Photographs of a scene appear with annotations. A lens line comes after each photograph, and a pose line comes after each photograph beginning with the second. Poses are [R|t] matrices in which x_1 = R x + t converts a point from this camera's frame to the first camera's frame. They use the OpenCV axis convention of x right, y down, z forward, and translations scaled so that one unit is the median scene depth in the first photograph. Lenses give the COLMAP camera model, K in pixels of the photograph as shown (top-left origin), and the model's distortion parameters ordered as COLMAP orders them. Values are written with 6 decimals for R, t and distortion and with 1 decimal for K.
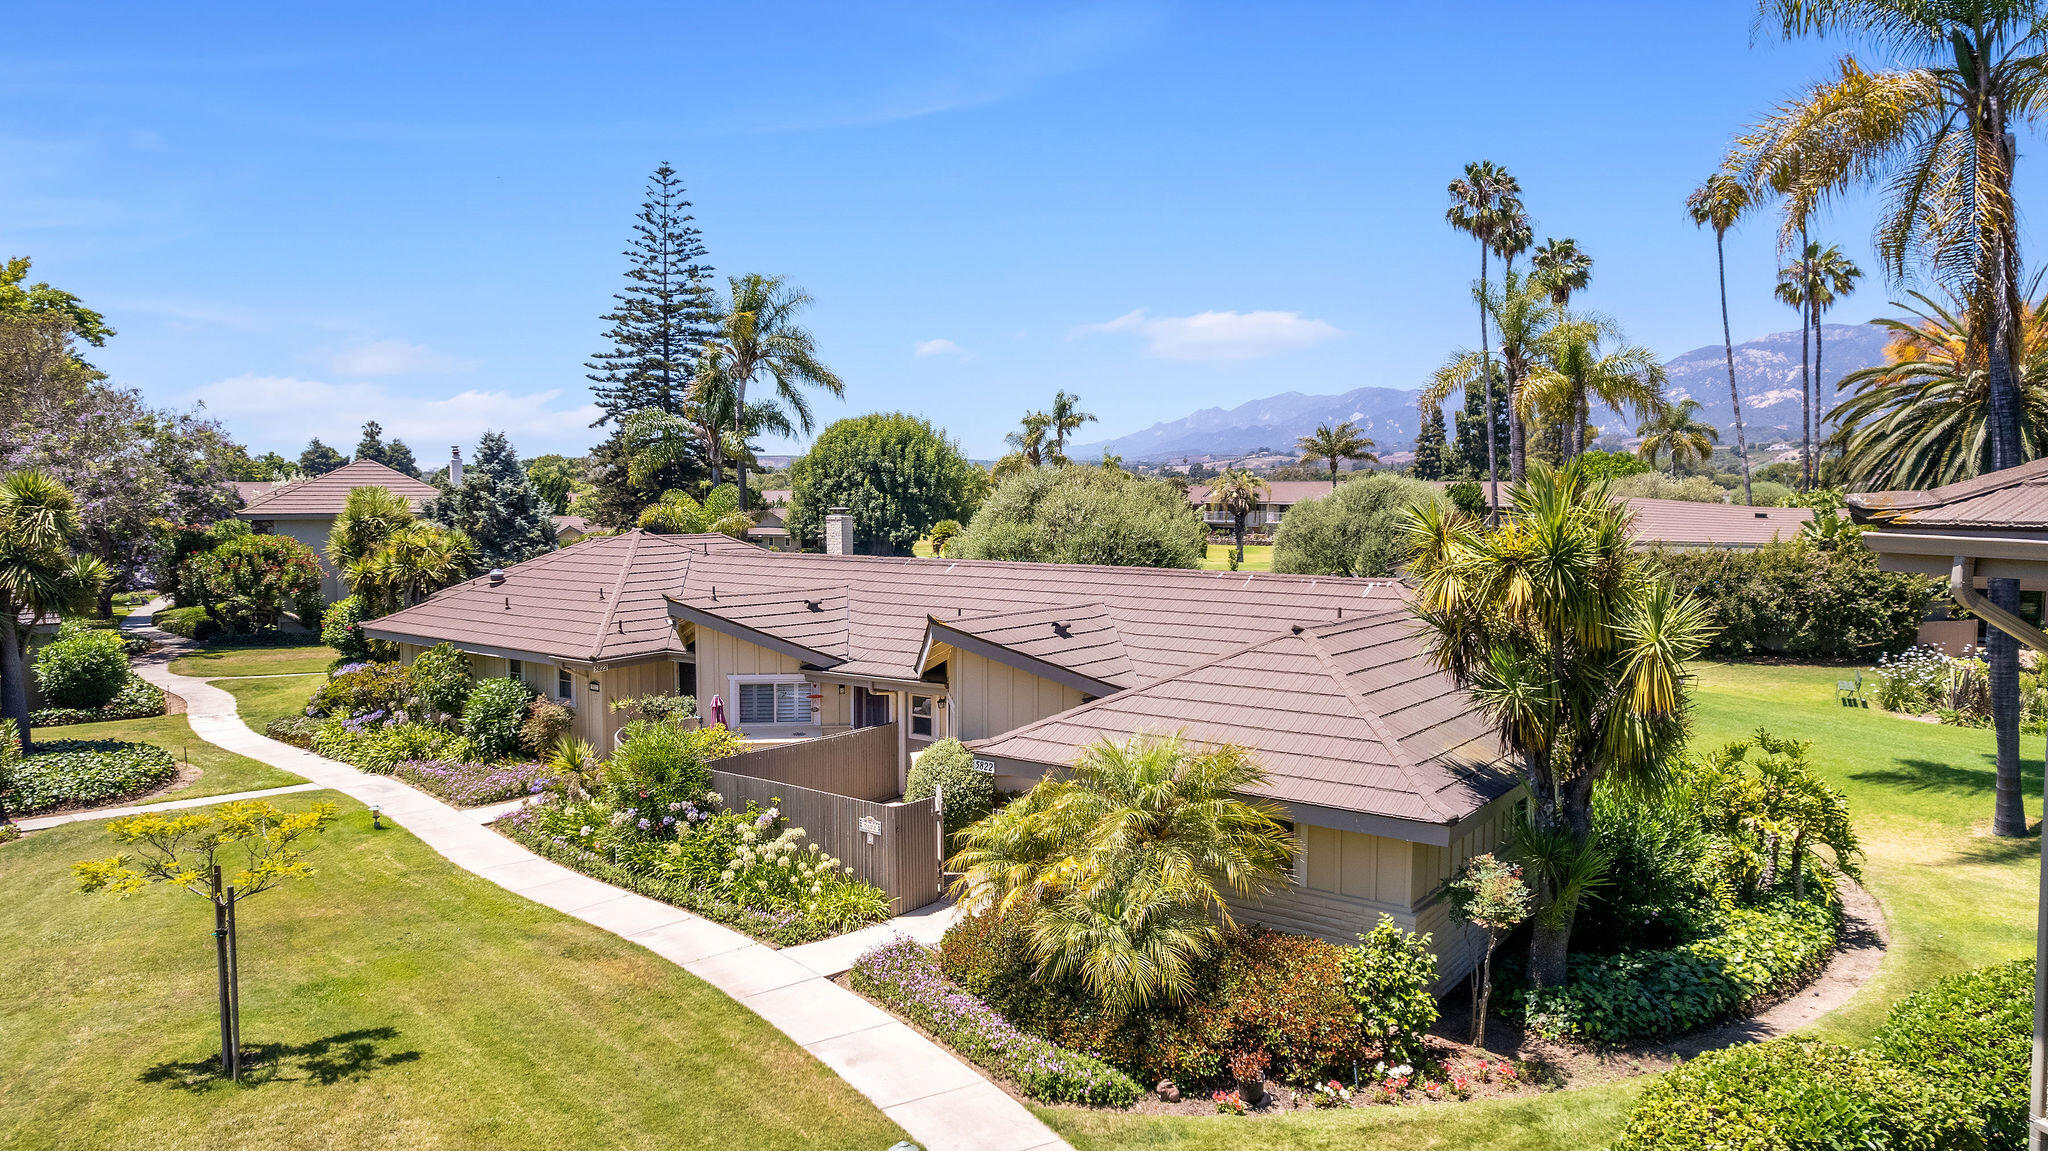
lens RADIAL K [[1294.6, 0, 1031.0], [0, 1294.6, 584.4], [0, 0, 1]] dist [-0.072218, 0.056280]
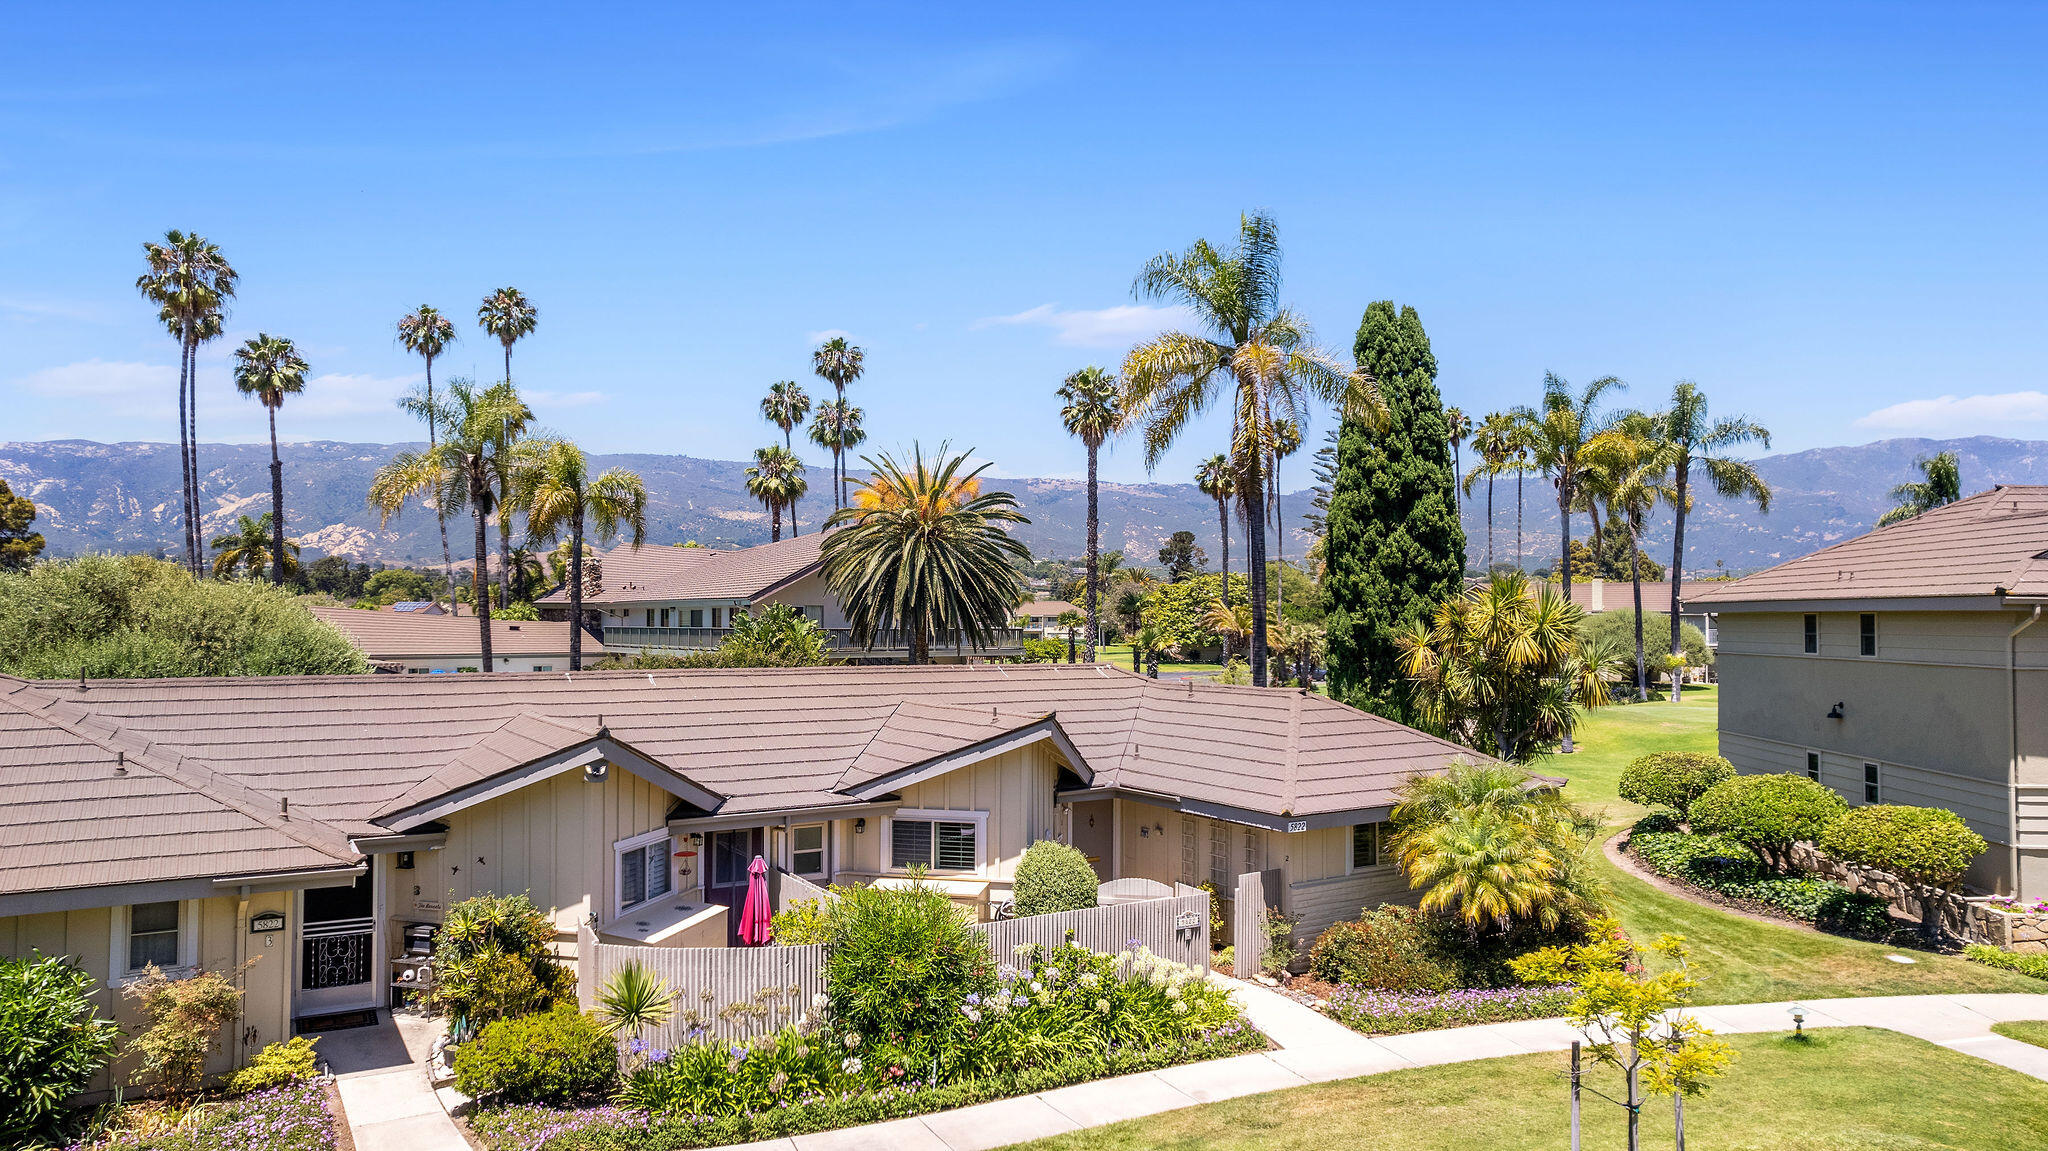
lens RADIAL K [[1280.0, 0, 1031.4], [0, 1280.0, 586.6], [0, 0, 1]] dist [-0.060038, 0.061567]
pose [[0.396333, 0.018913, 0.917912, -0.425940], [0.067271, 0.996502, -0.049579, -0.009763], [-0.915639, 0.081398, 0.393674, 0.283885]]
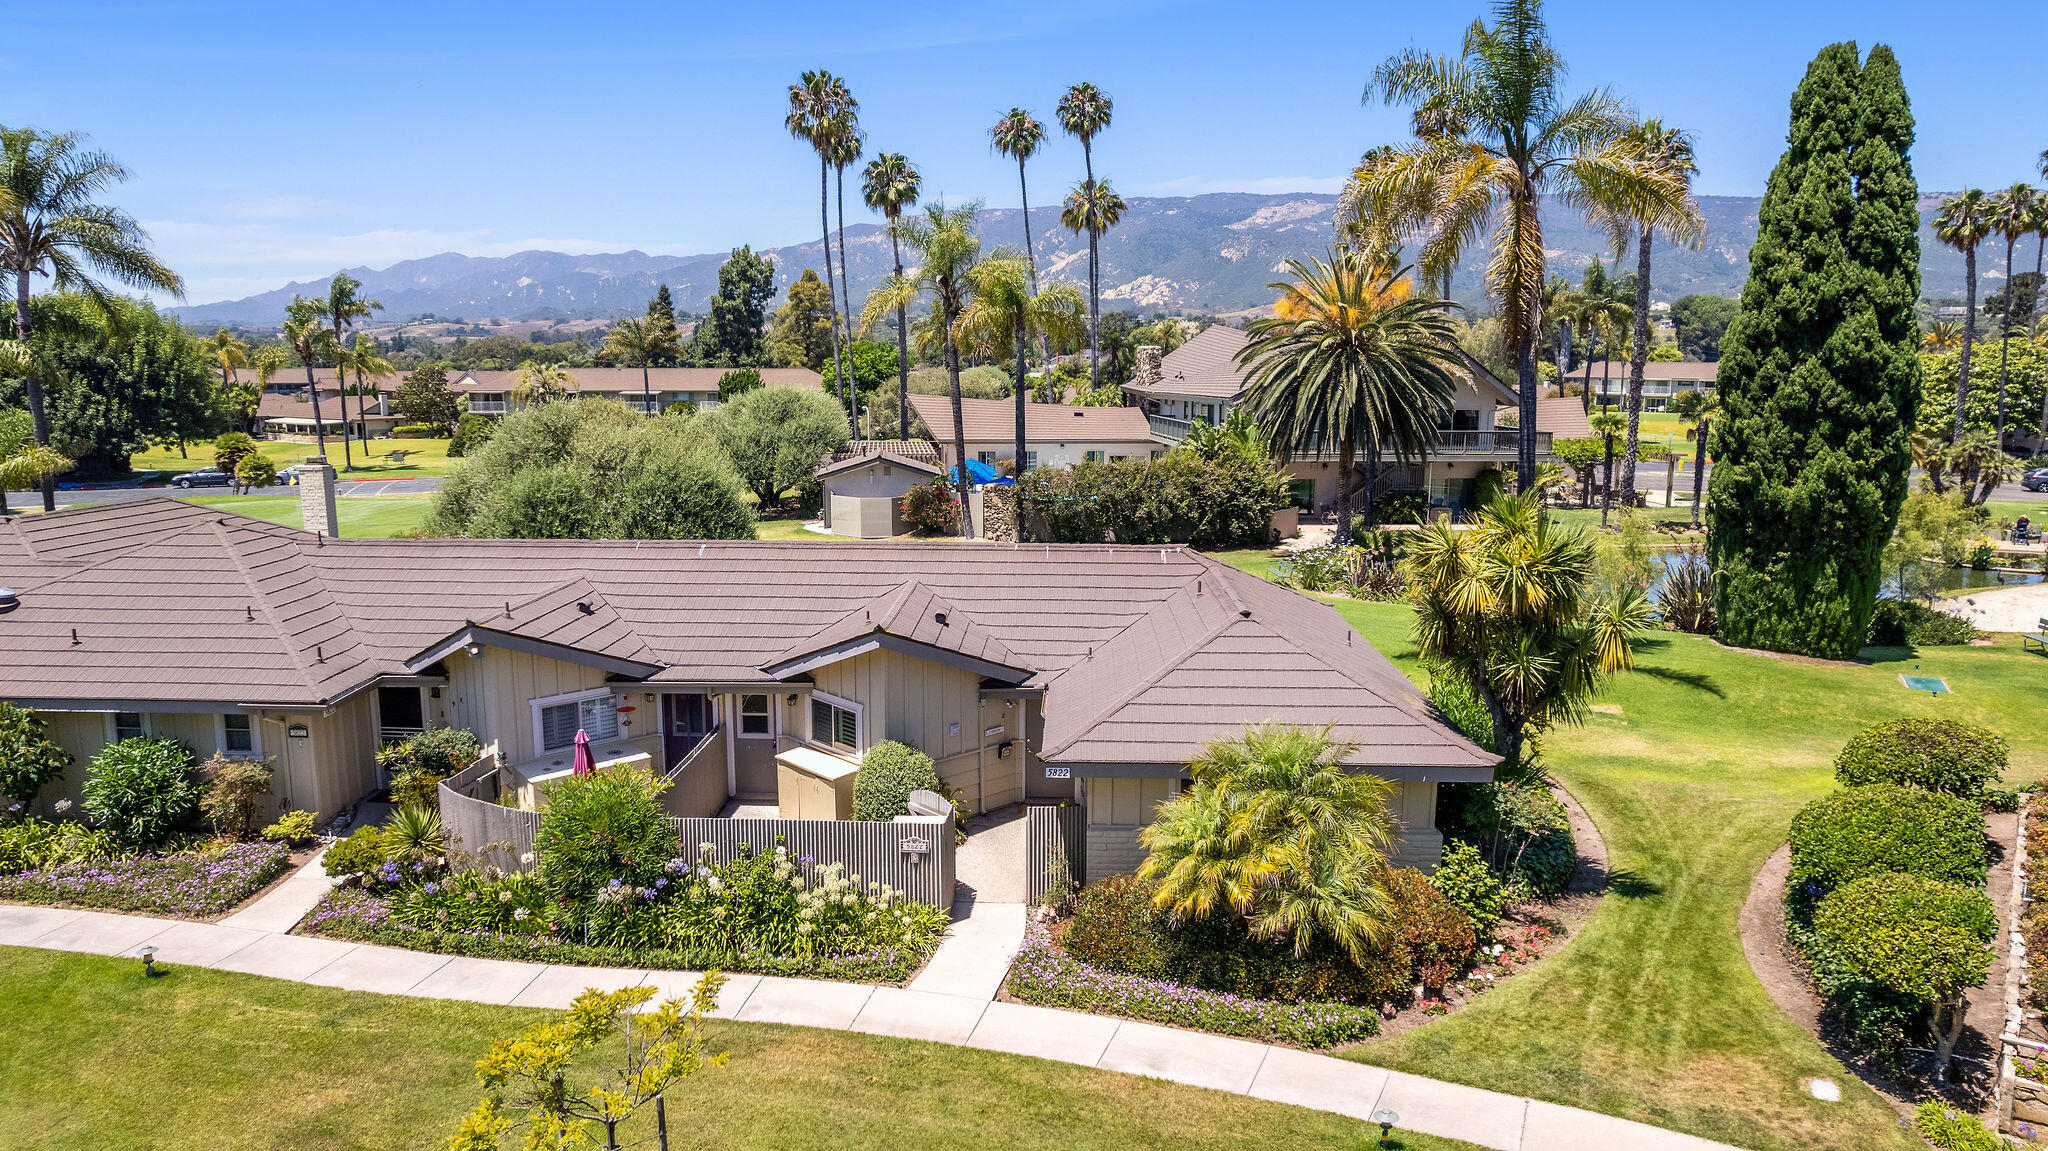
lens RADIAL K [[1280.0, 0, 1031.4], [0, 1280.0, 586.6], [0, 0, 1]] dist [-0.060038, 0.061567]
pose [[0.825960, -0.094872, 0.555689, -0.236154], [0.038853, 0.992973, 0.111779, -0.049980], [-0.562389, -0.070735, 0.823842, 0.052971]]
